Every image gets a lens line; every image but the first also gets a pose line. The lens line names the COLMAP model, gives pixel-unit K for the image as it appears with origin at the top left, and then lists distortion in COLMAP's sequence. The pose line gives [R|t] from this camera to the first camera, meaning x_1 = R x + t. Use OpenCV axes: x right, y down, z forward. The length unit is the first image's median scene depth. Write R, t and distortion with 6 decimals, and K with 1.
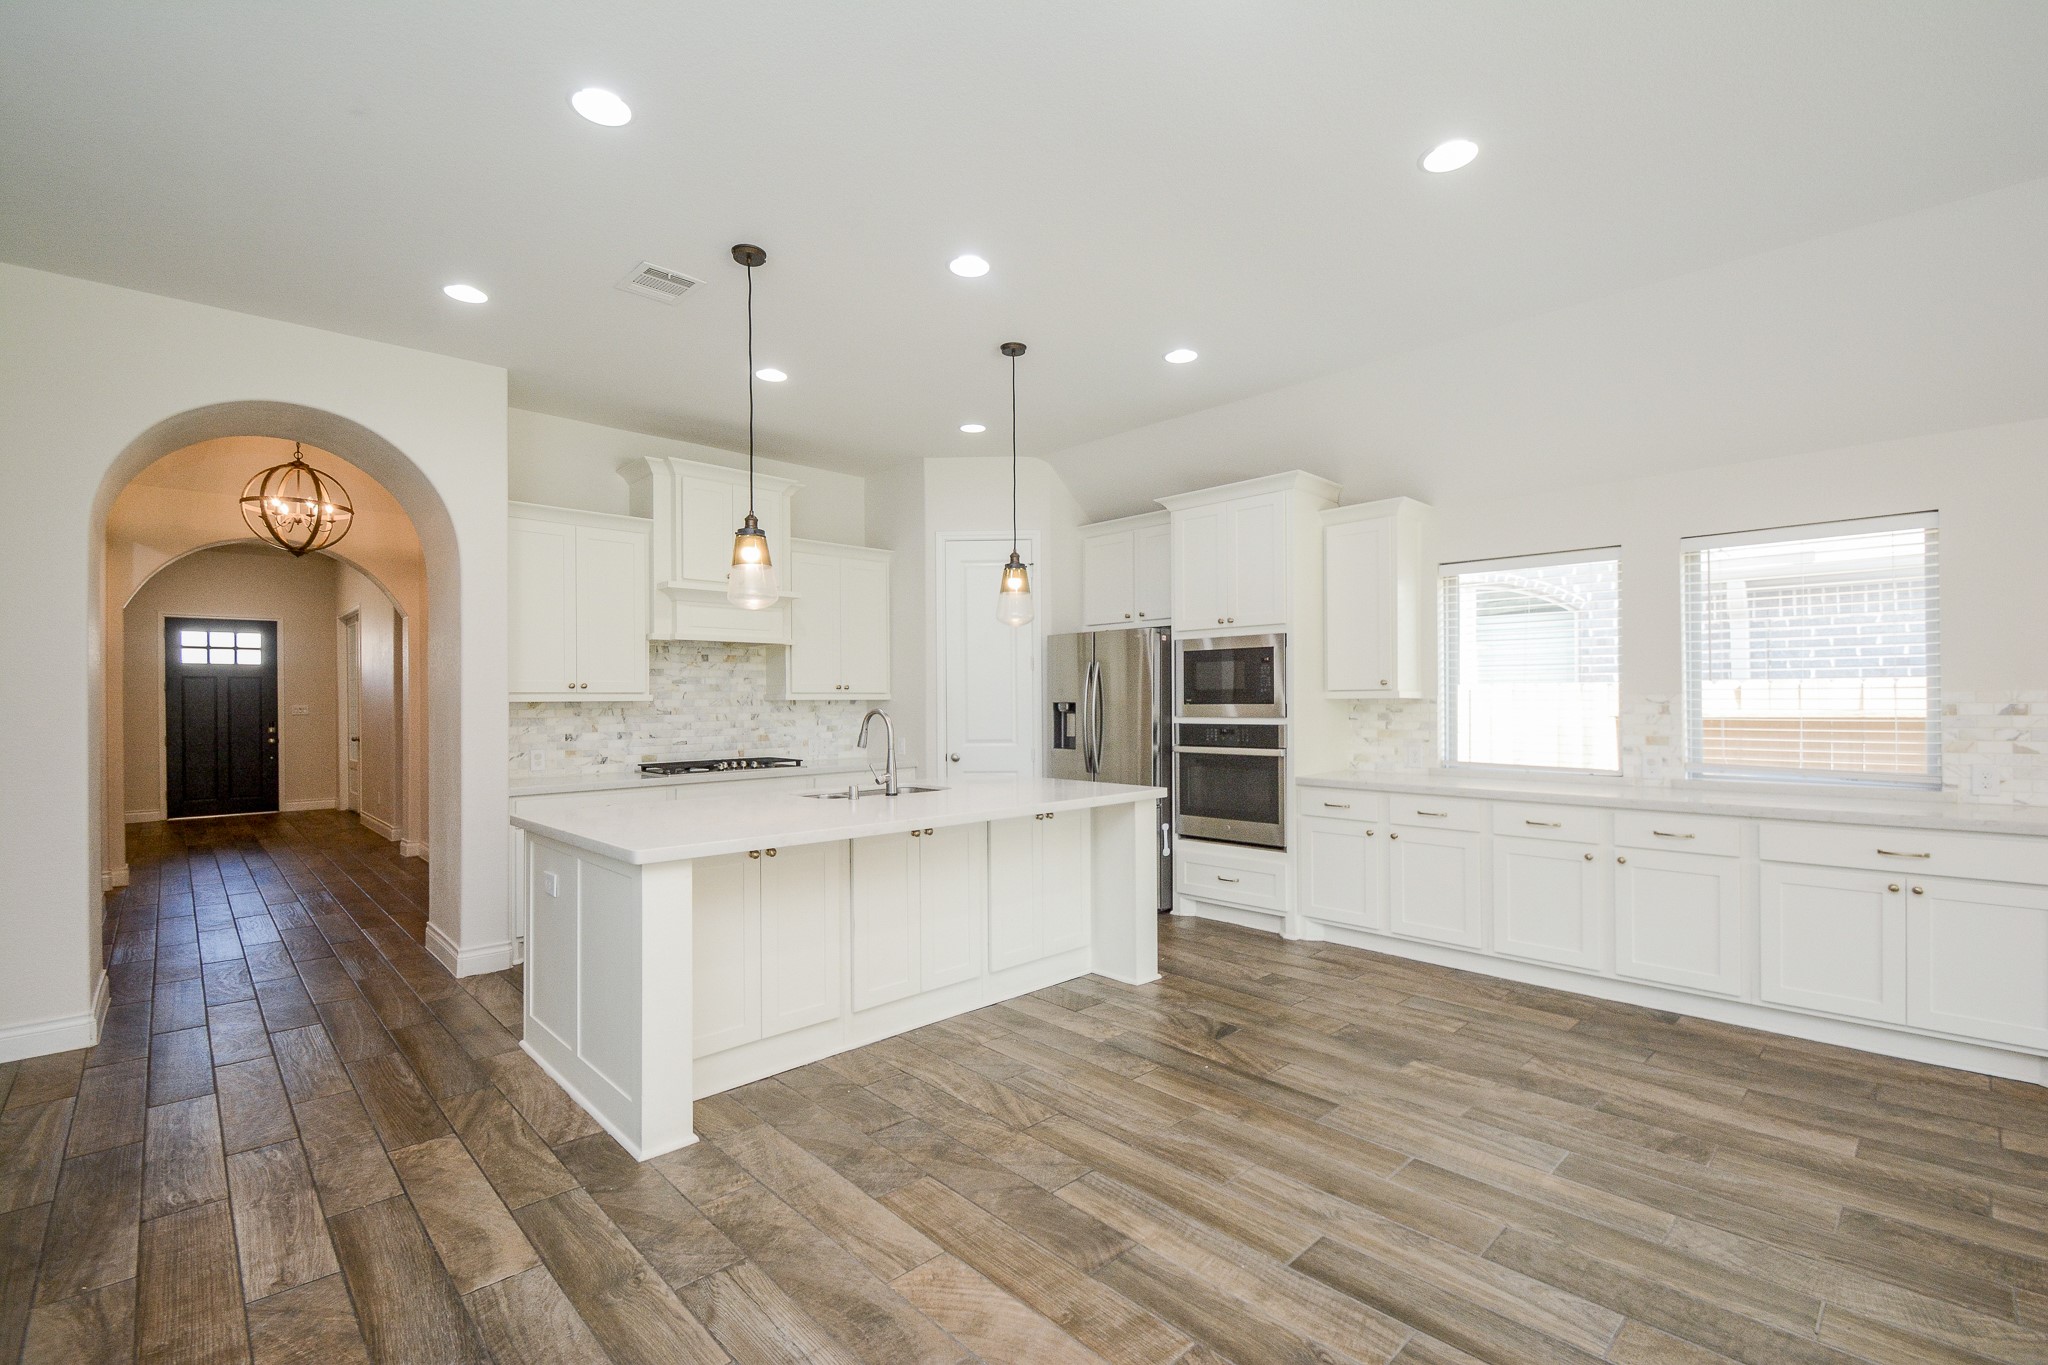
lens RADIAL K [[889.8, 0, 1017.1], [0, 889.8, 702.9], [0, 0, 1]] dist [0.010796, -0.012405]
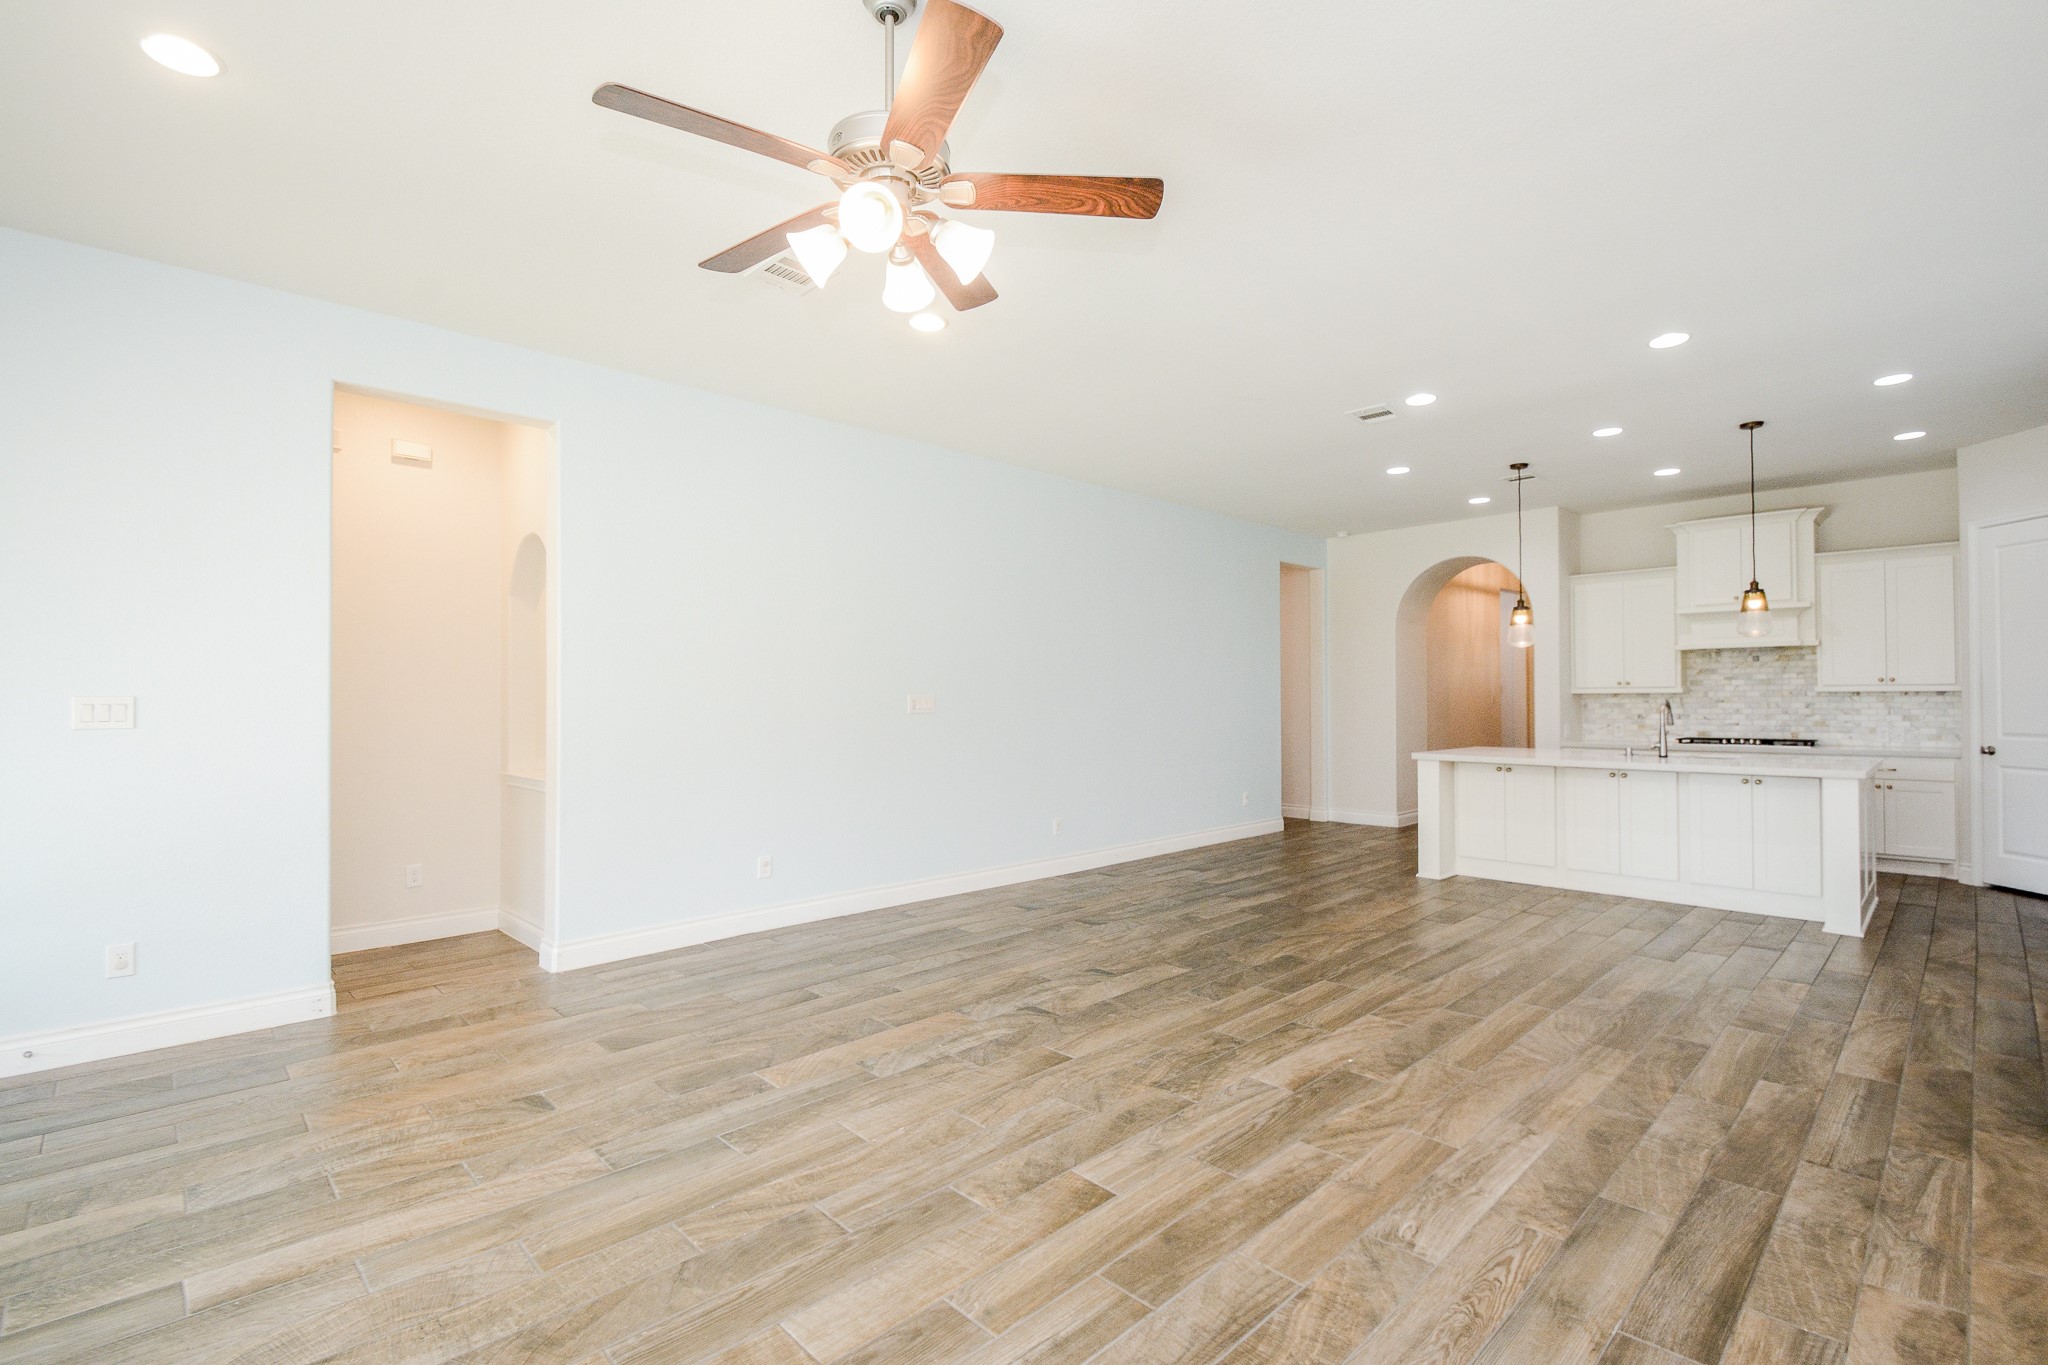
lens RADIAL K [[925.6, 0, 1035.6], [0, 925.6, 690.6], [0, 0, 1]] dist [0.017896, -0.021261]
pose [[0.016055, -0.001830, -0.999869, 1.035915], [0.004531, 0.999988, -0.001757, -0.007249], [0.999861, -0.004502, 0.016063, -0.058582]]
